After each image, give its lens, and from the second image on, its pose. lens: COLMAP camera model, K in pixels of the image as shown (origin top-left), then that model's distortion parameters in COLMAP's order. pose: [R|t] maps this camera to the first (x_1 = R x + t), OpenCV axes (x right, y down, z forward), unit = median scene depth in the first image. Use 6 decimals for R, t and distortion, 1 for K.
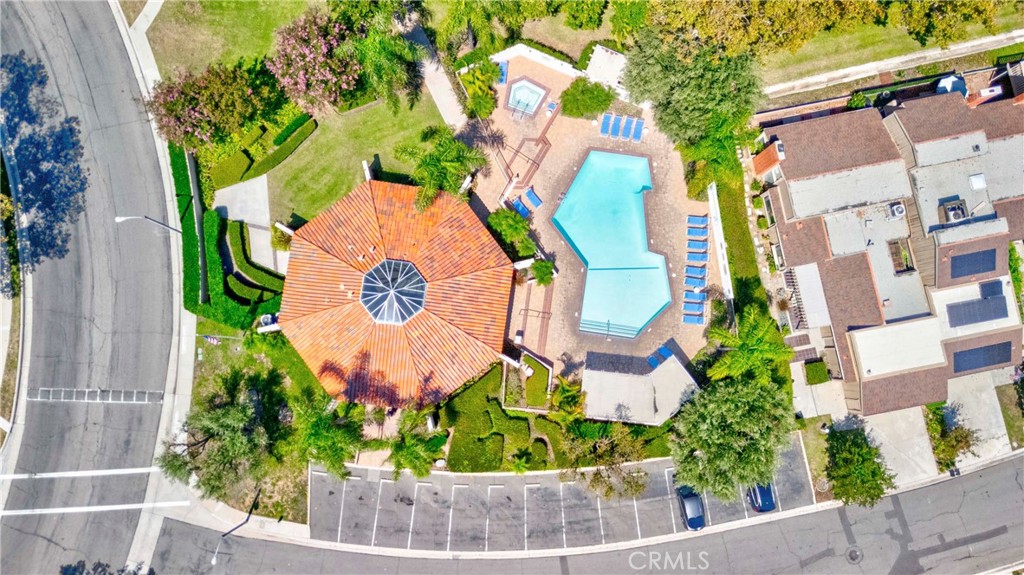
lens RADIAL K [[744.4, 0, 512.0], [0, 744.4, 287.5], [0, 0, 1]] dist [0.083196, -0.078862]
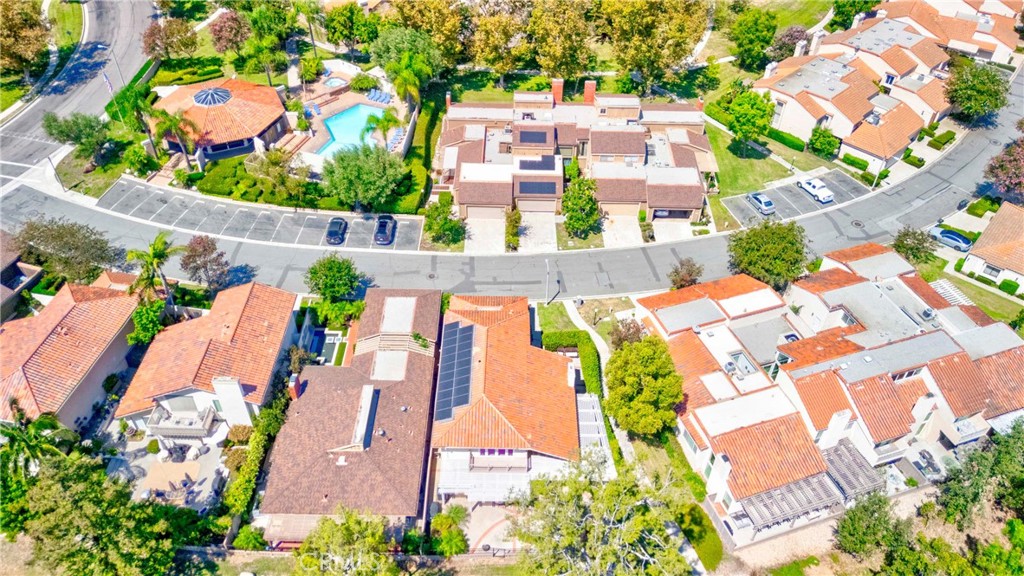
lens RADIAL K [[744.4, 0, 512.0], [0, 744.4, 288.0], [0, 0, 1]] dist [0.083196, -0.078862]
pose [[0.977894, 0.140653, -0.154729, 0.827271], [-0.207796, 0.736297, -0.643962, 1.260245], [0.023351, 0.661879, 0.749247, -0.048847]]
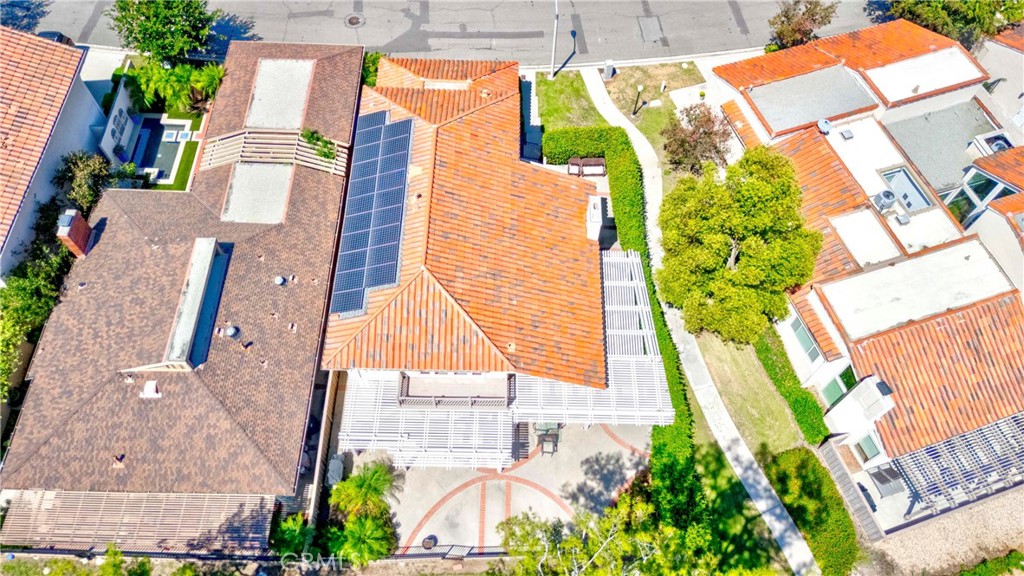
lens RADIAL K [[744.4, 0, 512.0], [0, 744.4, 288.0], [0, 0, 1]] dist [0.083196, -0.078862]
pose [[0.975735, 0.192110, -0.105047, 0.766793], [-0.217975, 0.897617, -0.383107, 0.900793], [0.020693, 0.396709, 0.917711, 0.360566]]
